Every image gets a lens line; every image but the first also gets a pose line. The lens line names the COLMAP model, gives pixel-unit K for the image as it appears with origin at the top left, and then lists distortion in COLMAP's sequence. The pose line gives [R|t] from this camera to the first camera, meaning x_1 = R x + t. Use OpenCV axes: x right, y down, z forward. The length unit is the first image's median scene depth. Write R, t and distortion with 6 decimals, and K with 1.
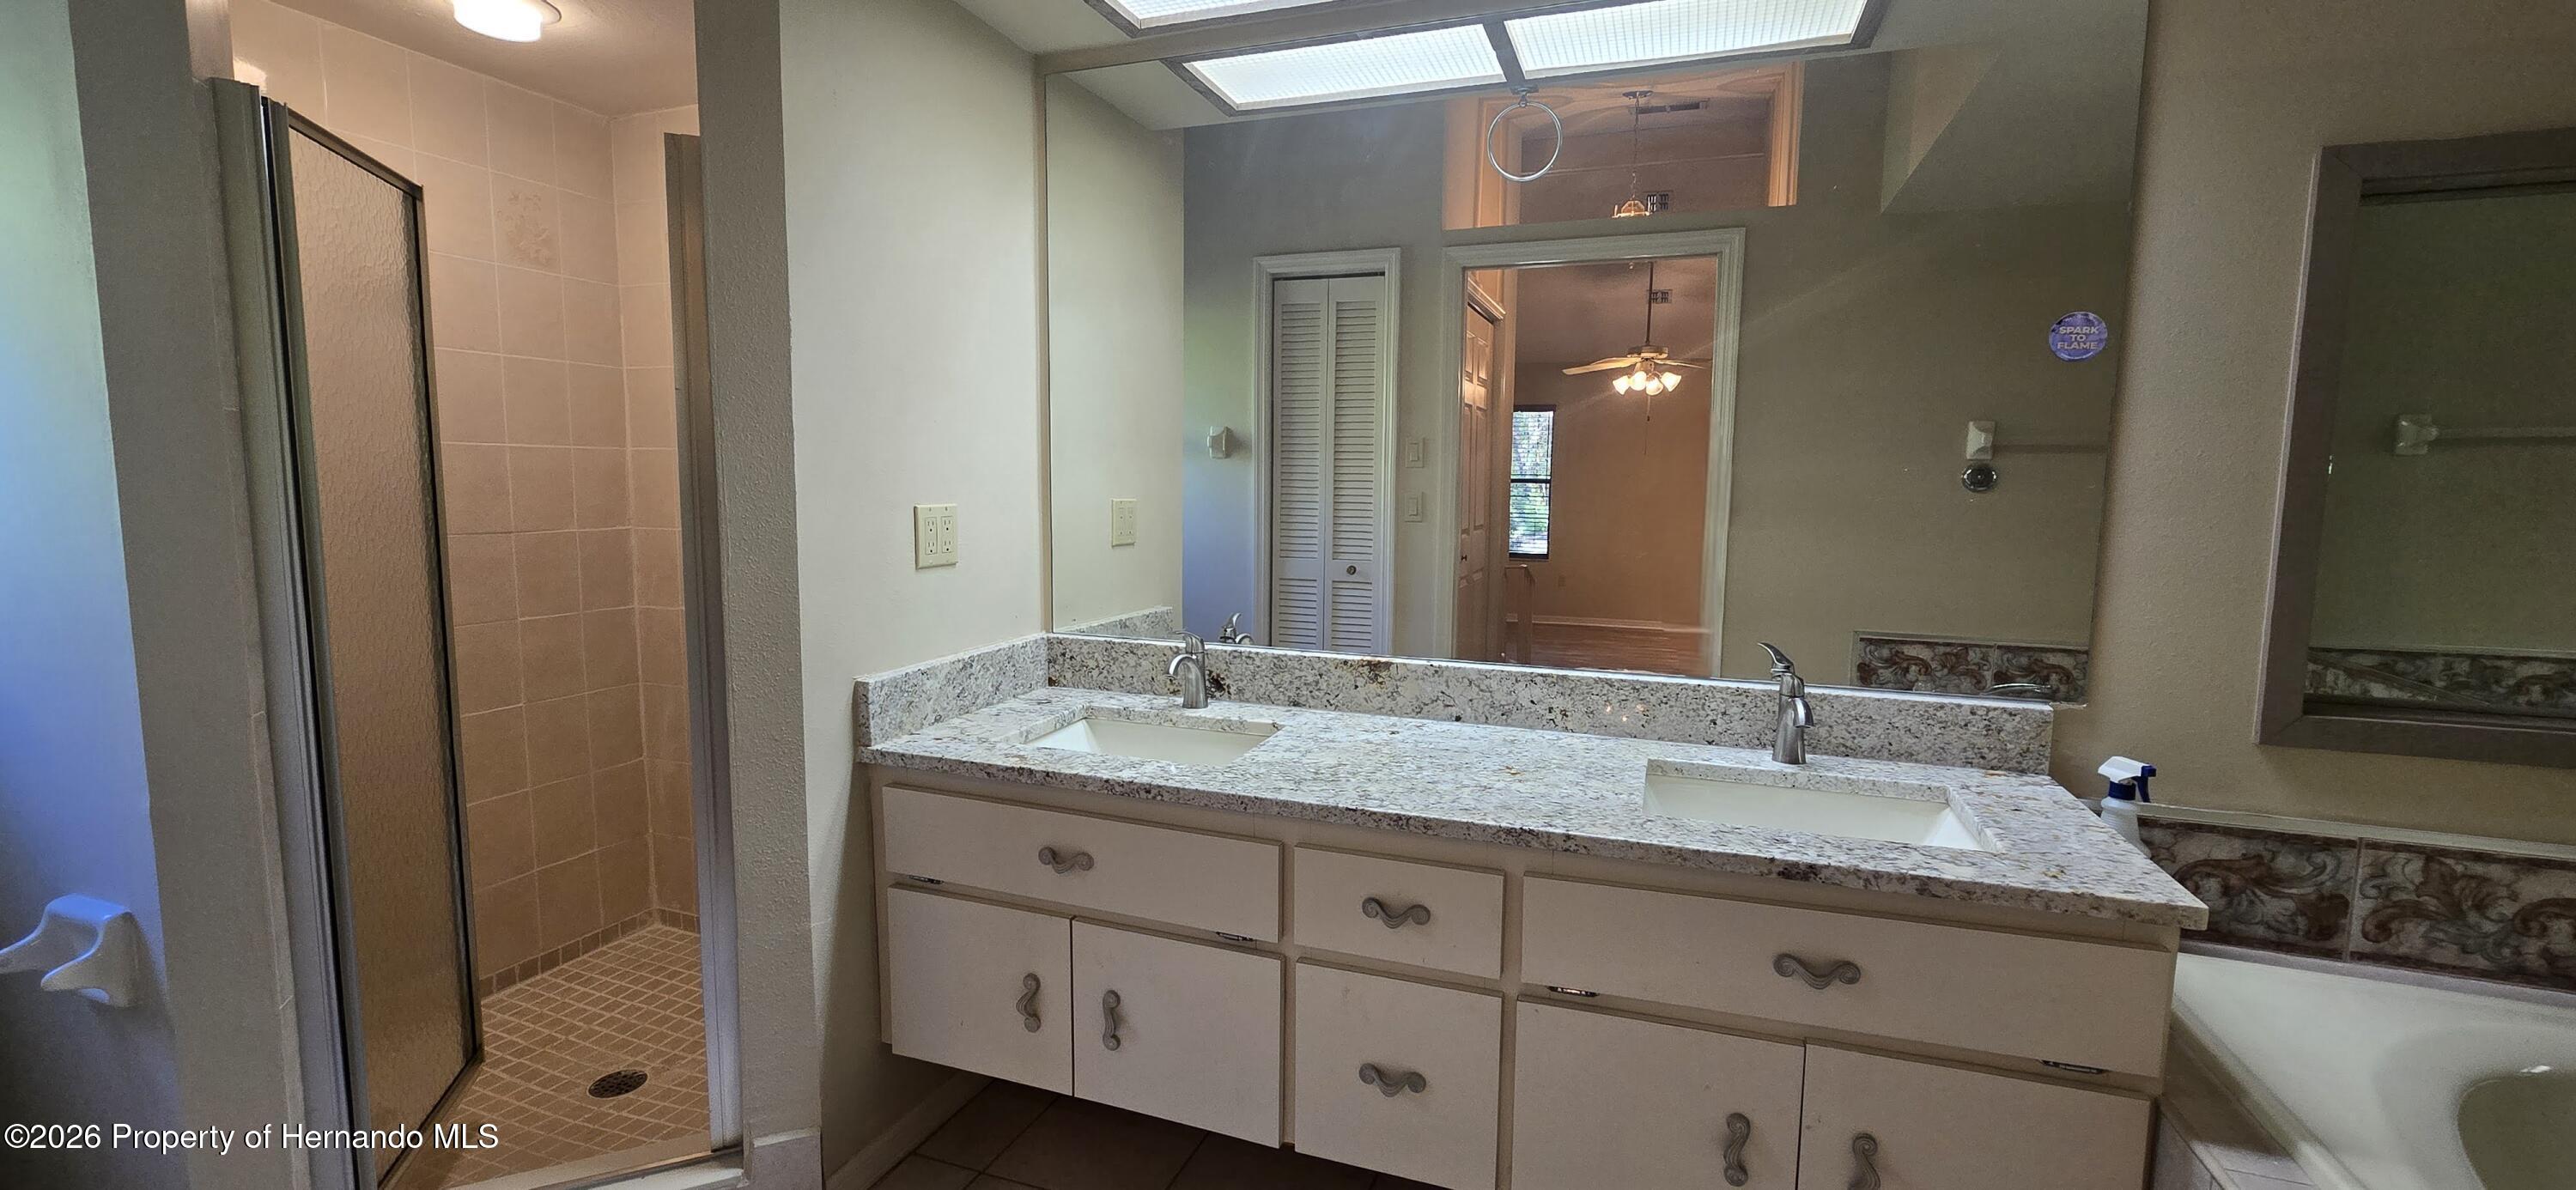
lens RADIAL K [[1055.7, 0, 1293.3], [0, 1055.7, 595.7], [0, 0, 1]] dist [-0.000483, 0.000265]
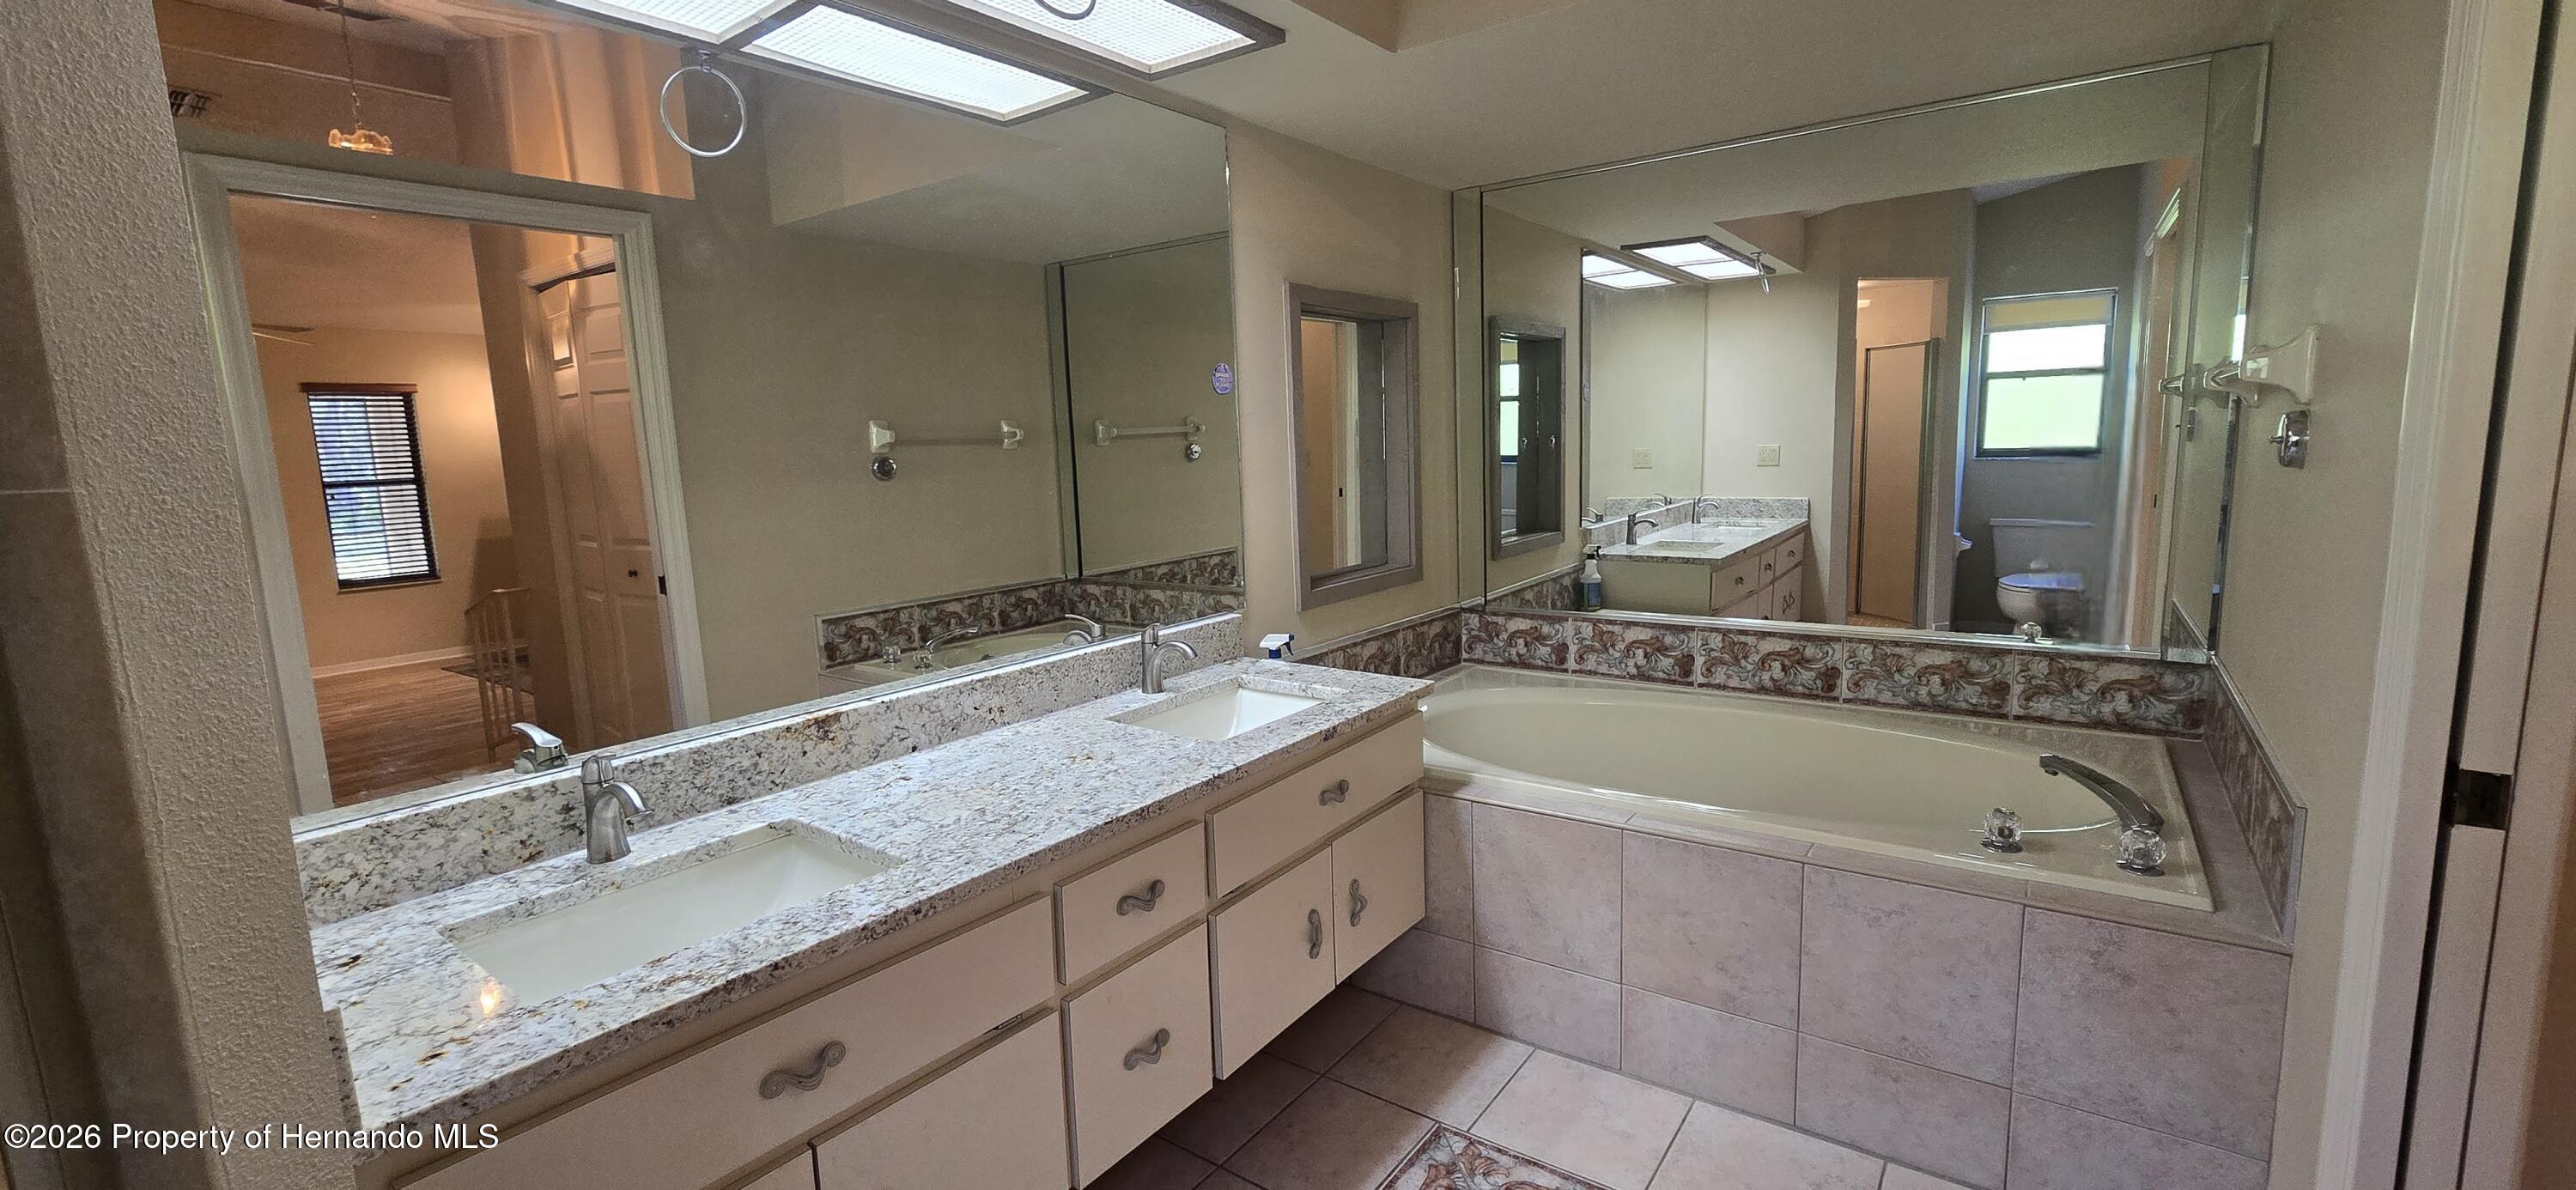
lens RADIAL K [[1055.7, 0, 1295.8], [0, 1055.7, 591.5], [0, 0, 1]] dist [-0.000483, 0.000265]
pose [[0.278903, -0.157424, 0.947328, -0.723361], [0.144884, 0.982078, 0.120543, -0.101634], [-0.949327, 0.103633, 0.296713, 0.427012]]
